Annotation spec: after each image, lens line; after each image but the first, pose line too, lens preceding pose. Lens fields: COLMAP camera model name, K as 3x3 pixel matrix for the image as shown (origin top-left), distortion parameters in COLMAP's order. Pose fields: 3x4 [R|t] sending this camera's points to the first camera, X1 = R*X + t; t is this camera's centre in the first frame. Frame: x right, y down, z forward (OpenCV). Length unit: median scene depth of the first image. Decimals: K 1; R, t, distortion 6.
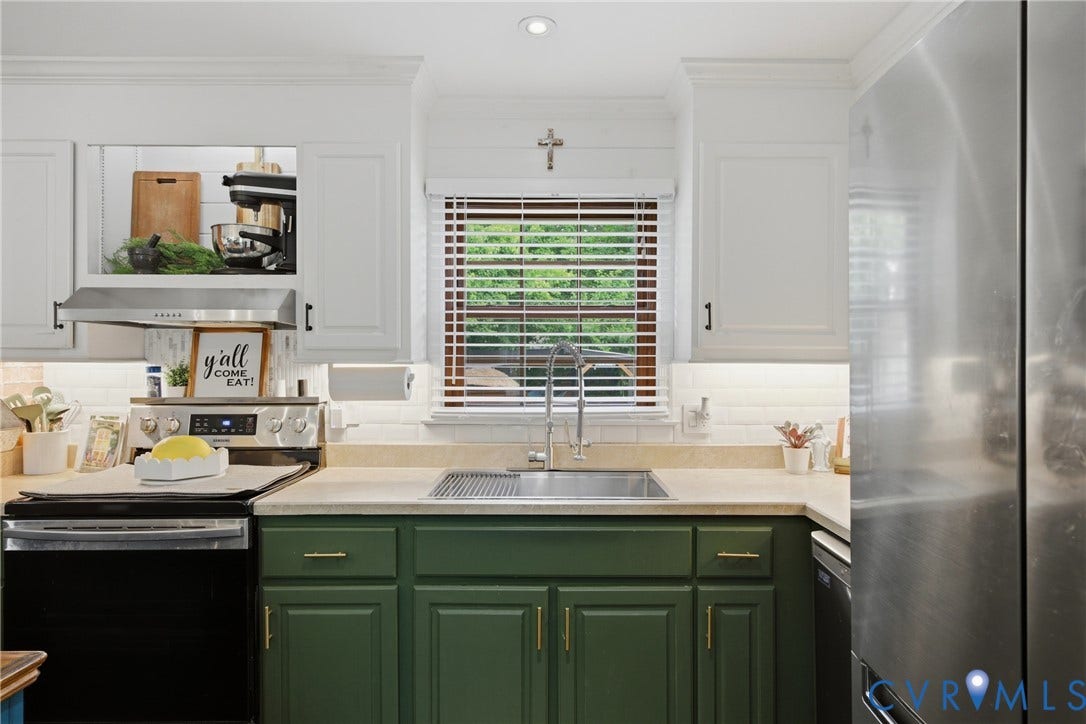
lens RADIAL K [[561.4, 0, 543.0], [0, 561.4, 362.0], [0, 0, 1]] dist [0.000174, -0.000345]
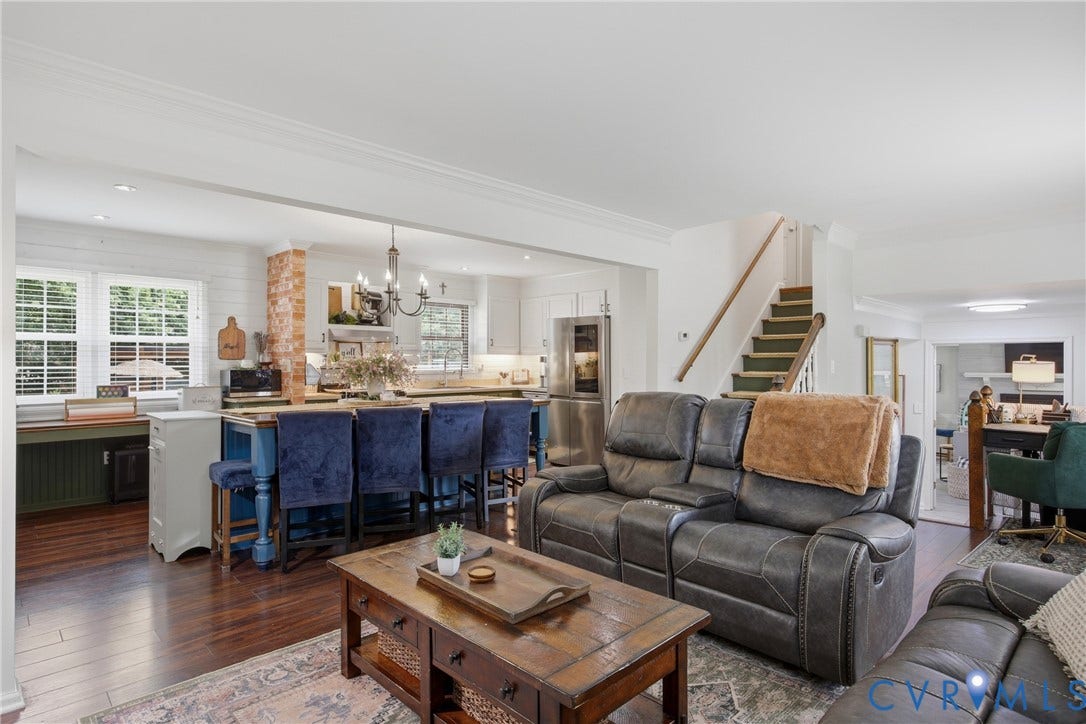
lens RADIAL K [[561.4, 0, 543.0], [0, 561.4, 362.0], [0, 0, 1]] dist [0.000174, -0.000345]
pose [[0.725587, -0.008708, 0.688076, -1.781232], [0.004053, 0.999957, 0.008381, 0.019387], [-0.688119, -0.003292, 0.725590, -1.721399]]
